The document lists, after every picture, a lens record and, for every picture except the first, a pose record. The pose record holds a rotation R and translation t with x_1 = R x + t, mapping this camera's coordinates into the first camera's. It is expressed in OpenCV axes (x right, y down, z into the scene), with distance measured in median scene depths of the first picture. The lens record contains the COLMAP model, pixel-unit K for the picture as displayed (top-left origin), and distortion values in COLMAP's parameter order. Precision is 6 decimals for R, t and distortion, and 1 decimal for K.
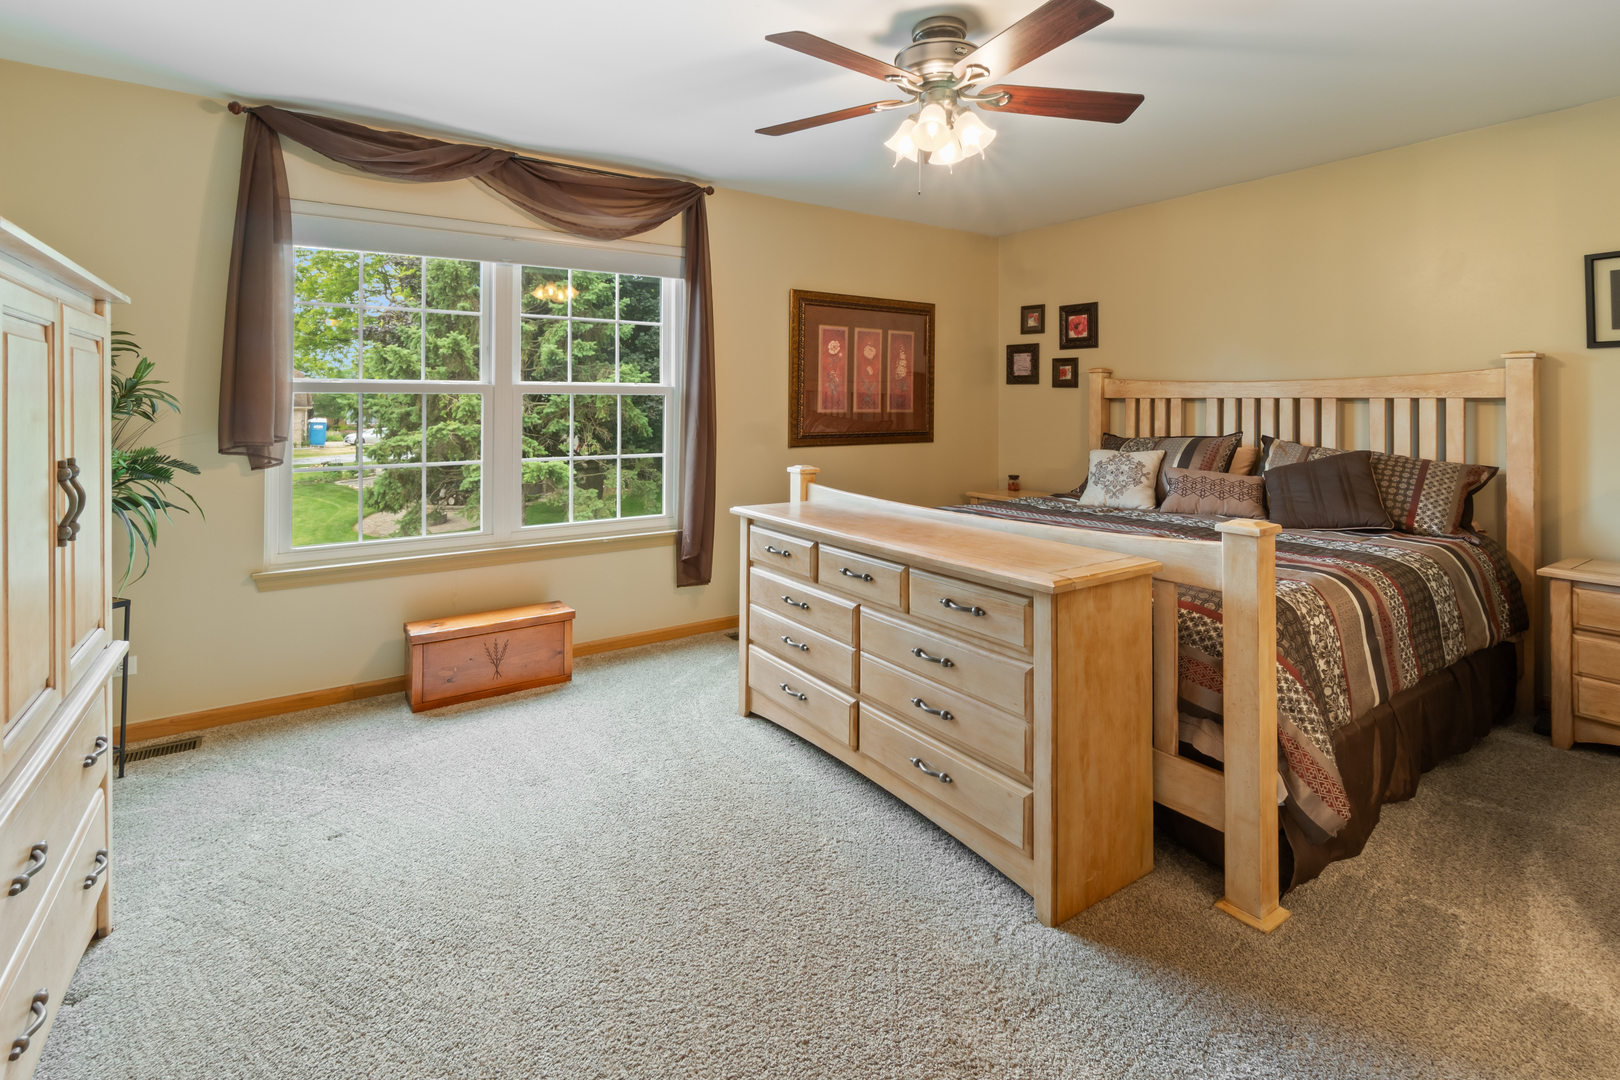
lens RADIAL K [[753.3, 0, 810.0], [0, 753.3, 540.0], [0, 0, 1]] dist [-0.000792, 0.000447]
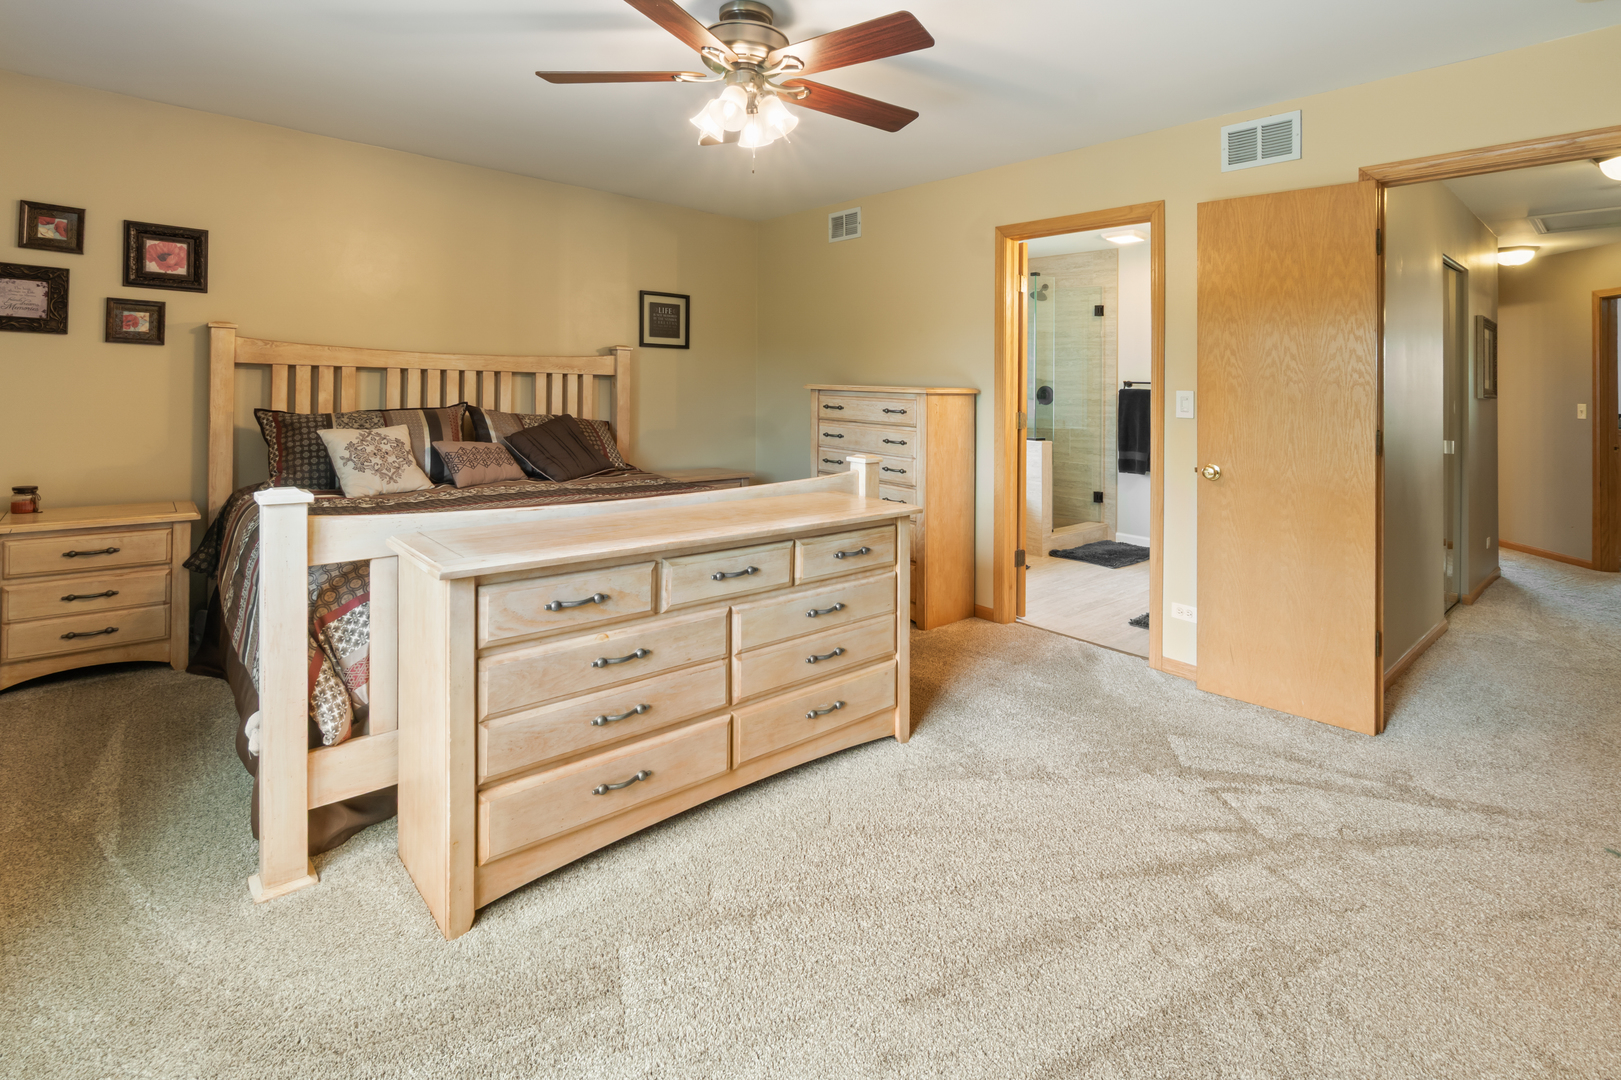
lens RADIAL K [[739.9, 0, 806.8], [0, 739.9, 515.2], [0, 0, 1]] dist [-0.002950, -0.000470]
pose [[-0.108091, -0.174036, 0.978789, -0.485862], [0.155254, 0.969522, 0.189533, -0.105687], [-0.981943, 0.172447, -0.077777, 0.601877]]
